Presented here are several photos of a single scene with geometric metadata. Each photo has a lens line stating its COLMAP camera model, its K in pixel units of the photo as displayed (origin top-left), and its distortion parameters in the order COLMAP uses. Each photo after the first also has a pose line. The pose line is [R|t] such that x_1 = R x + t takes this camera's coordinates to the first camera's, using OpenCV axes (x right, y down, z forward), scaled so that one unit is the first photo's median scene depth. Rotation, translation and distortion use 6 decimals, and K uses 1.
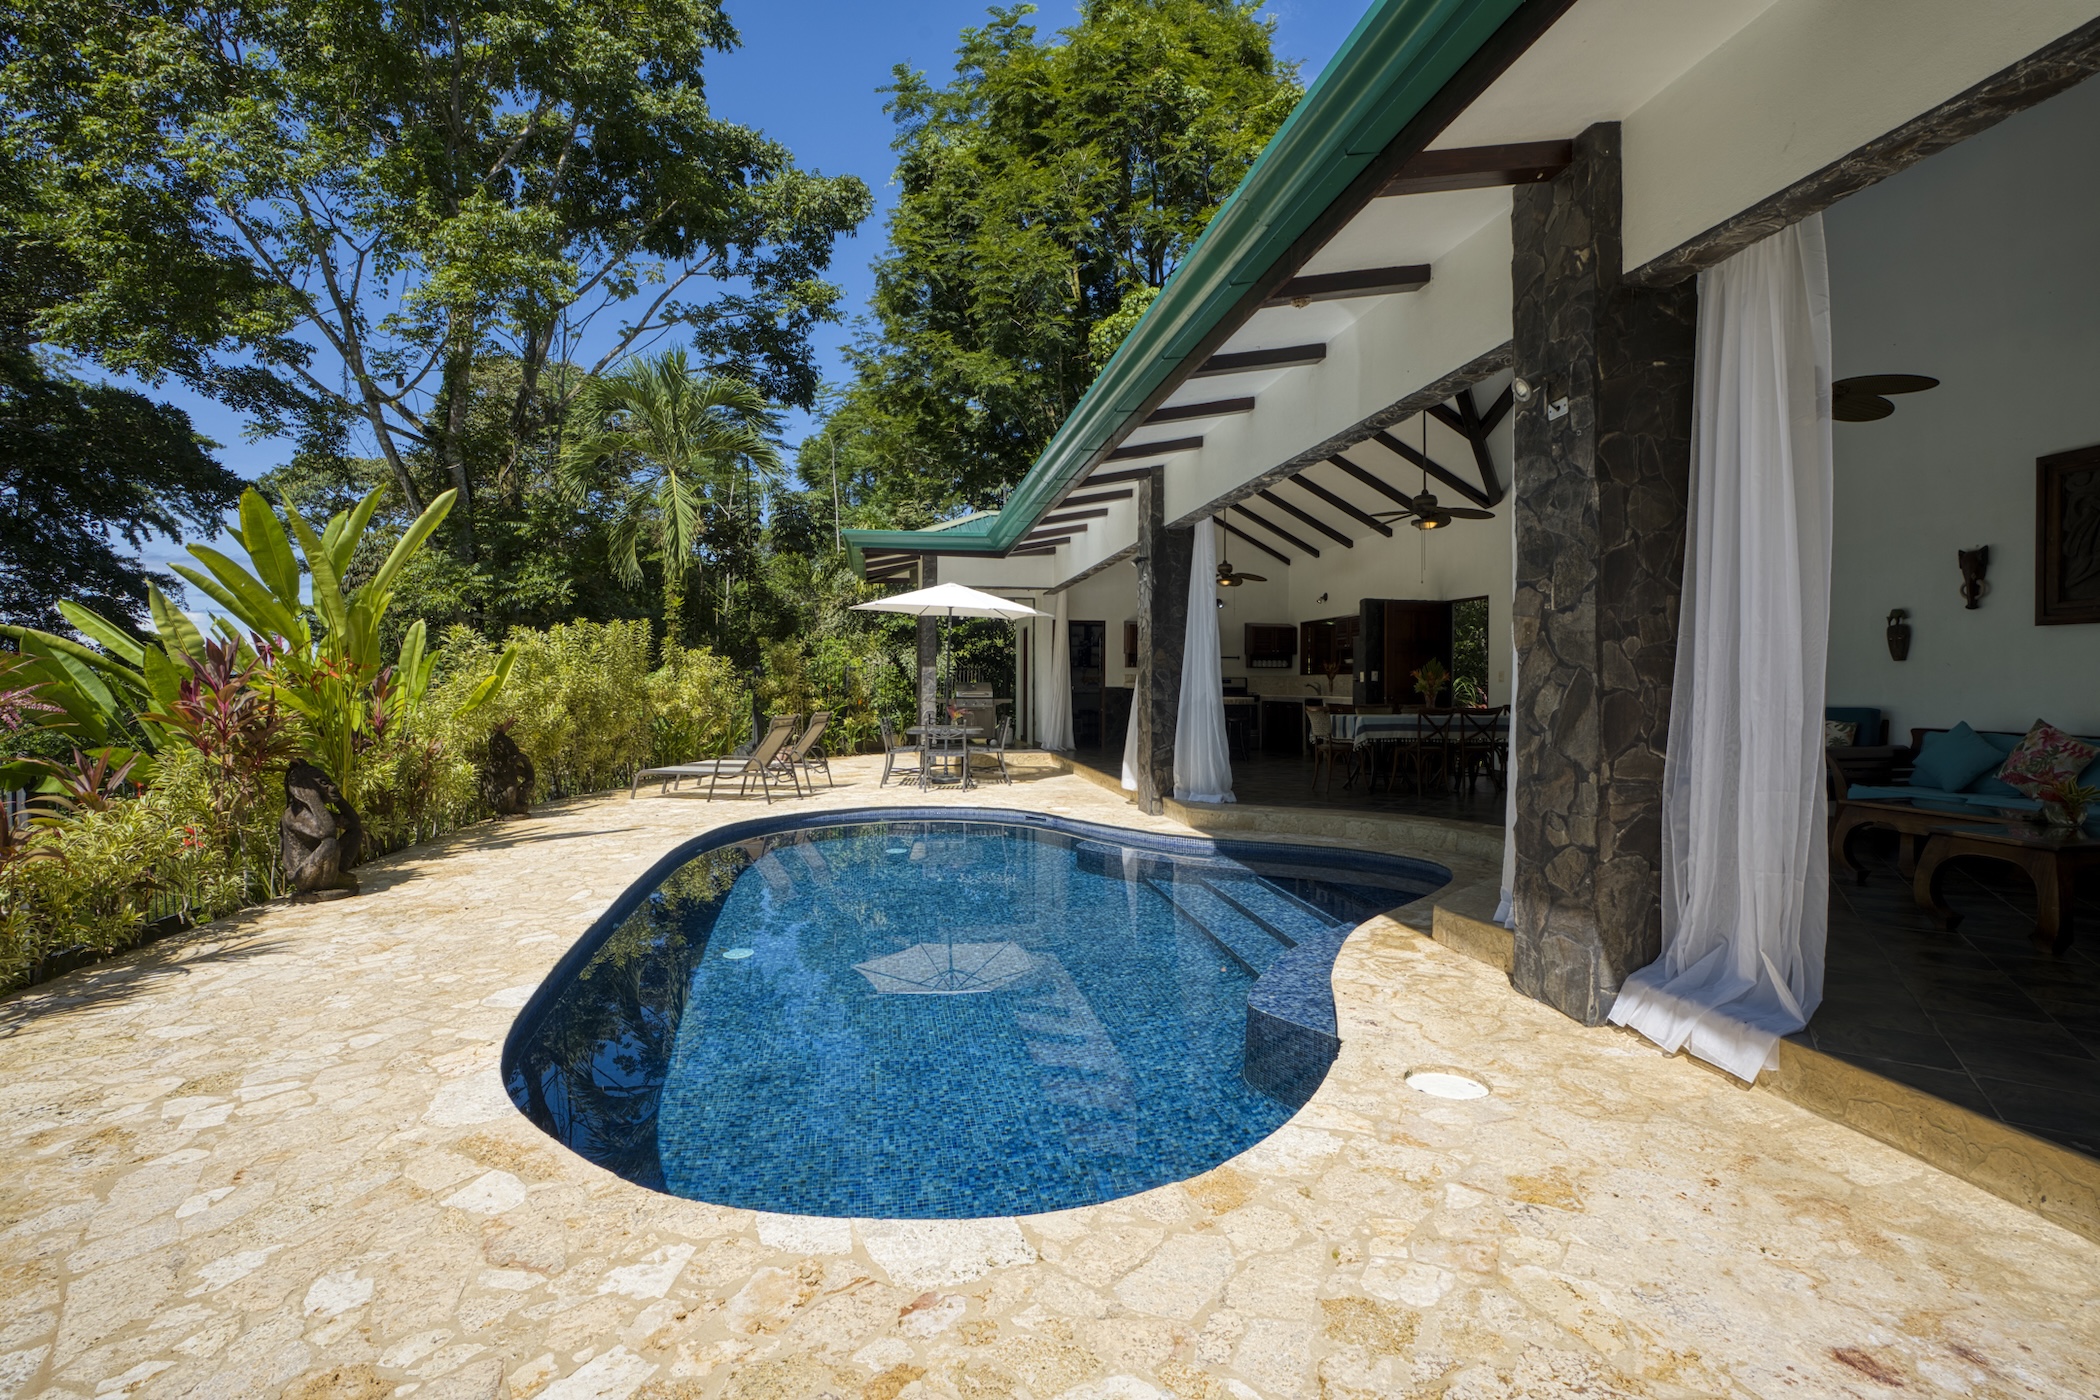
lens RADIAL K [[987.2, 0, 1020.5], [0, 987.2, 685.4], [0, 0, 1]] dist [-0.054558, 0.017733]
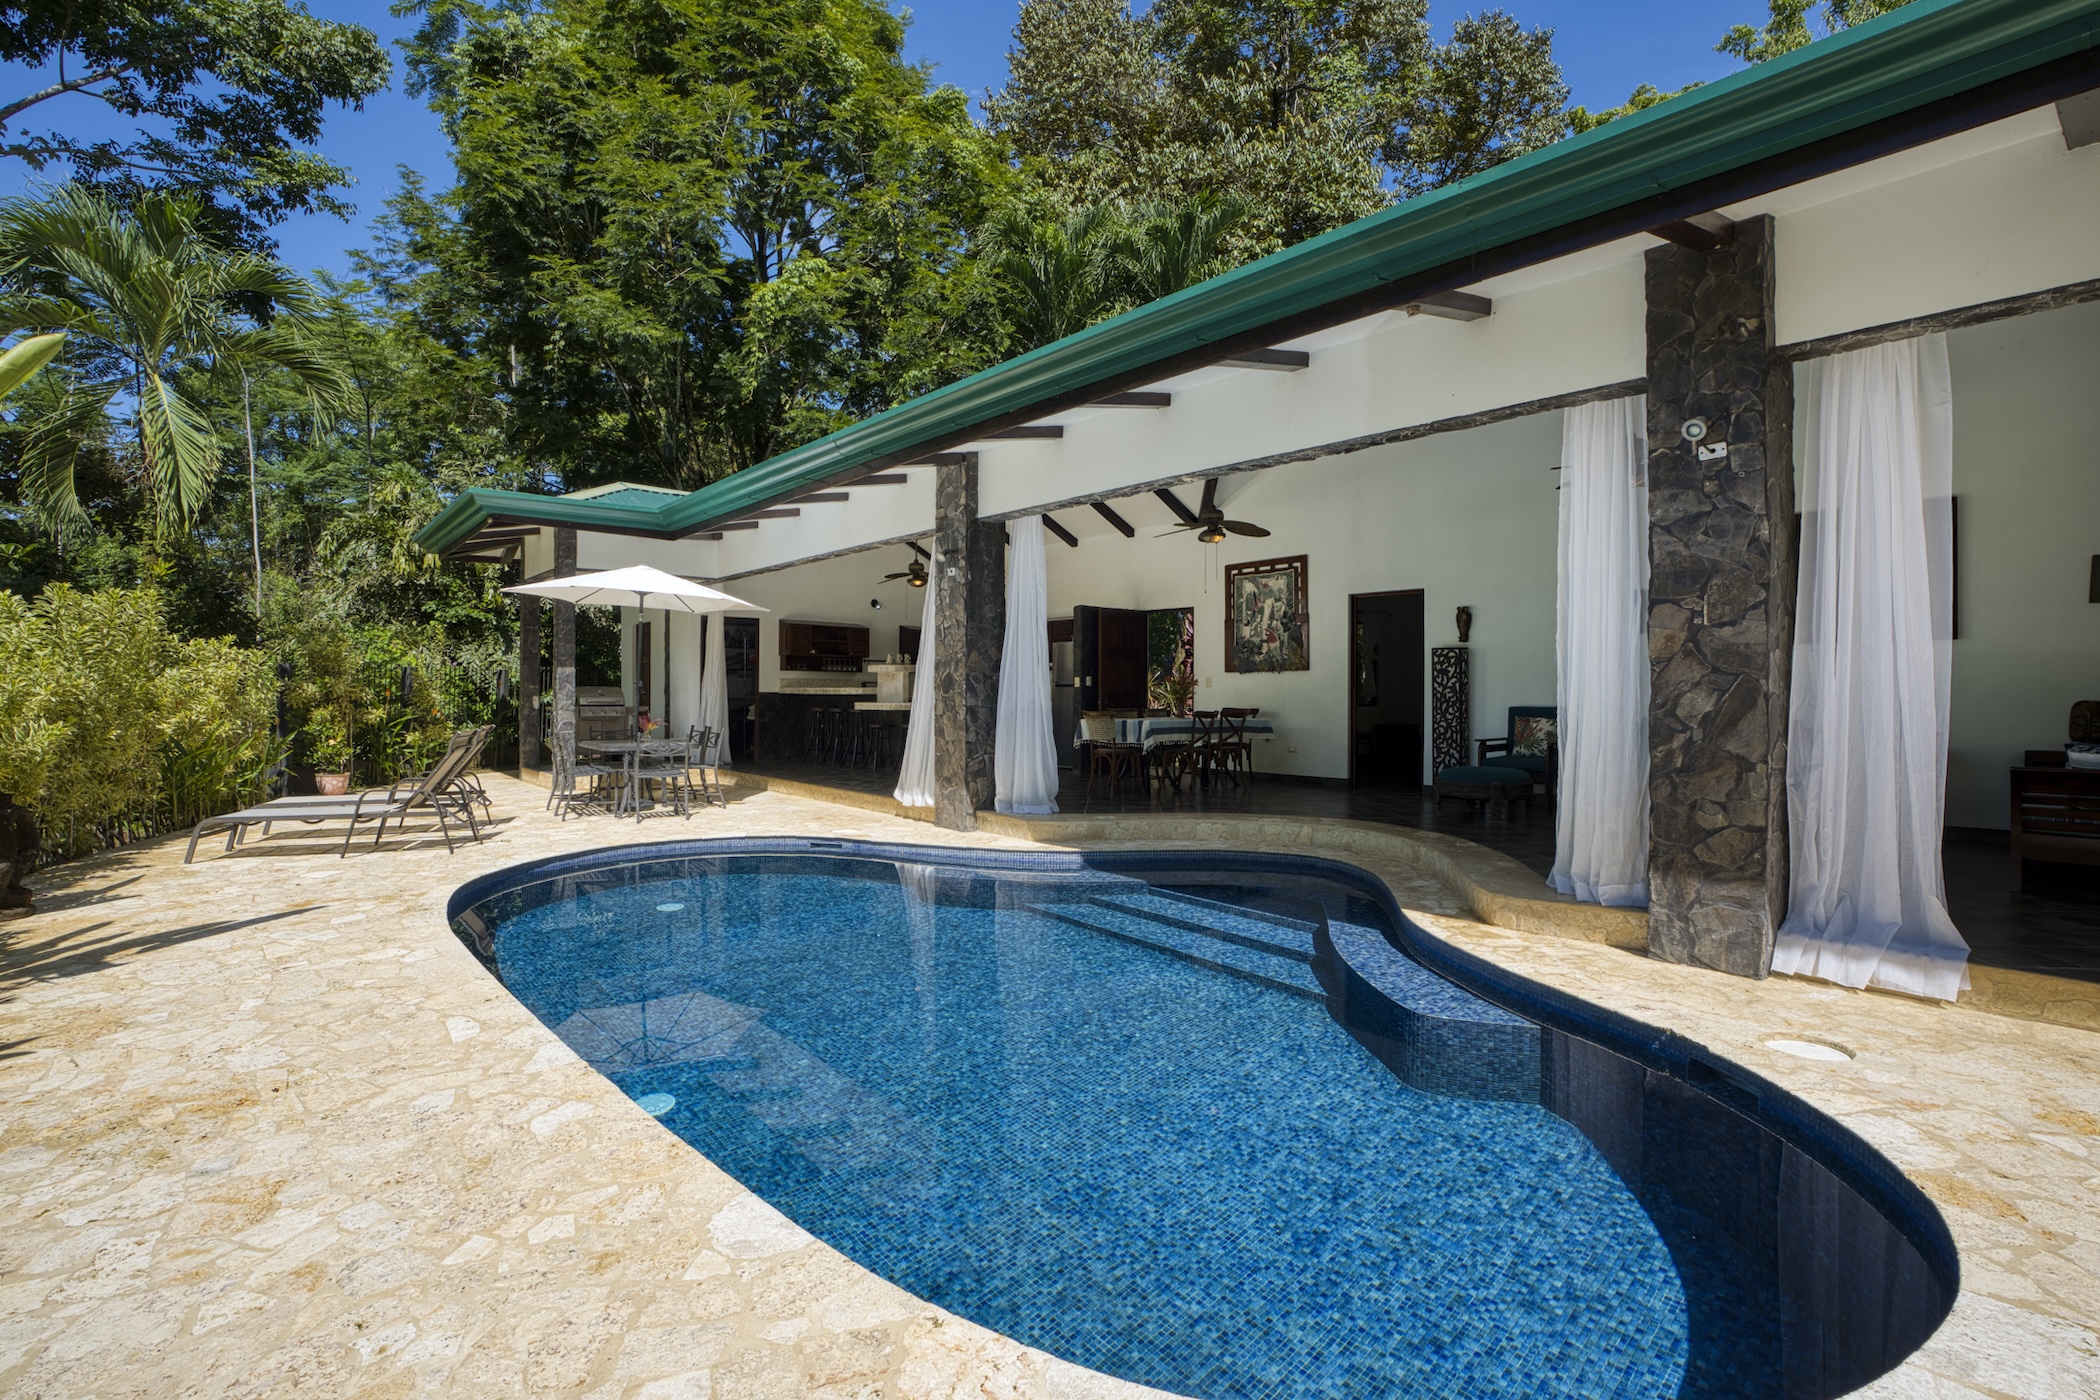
lens RADIAL K [[987.2, 0, 1043.2], [0, 987.2, 692.6], [0, 0, 1]] dist [-0.054558, 0.017733]
pose [[0.846424, -0.000877, 0.532510, -0.295001], [-0.000087, 0.999998, 0.001786, 0.000572], [-0.532510, -0.001558, 0.846422, 0.180854]]
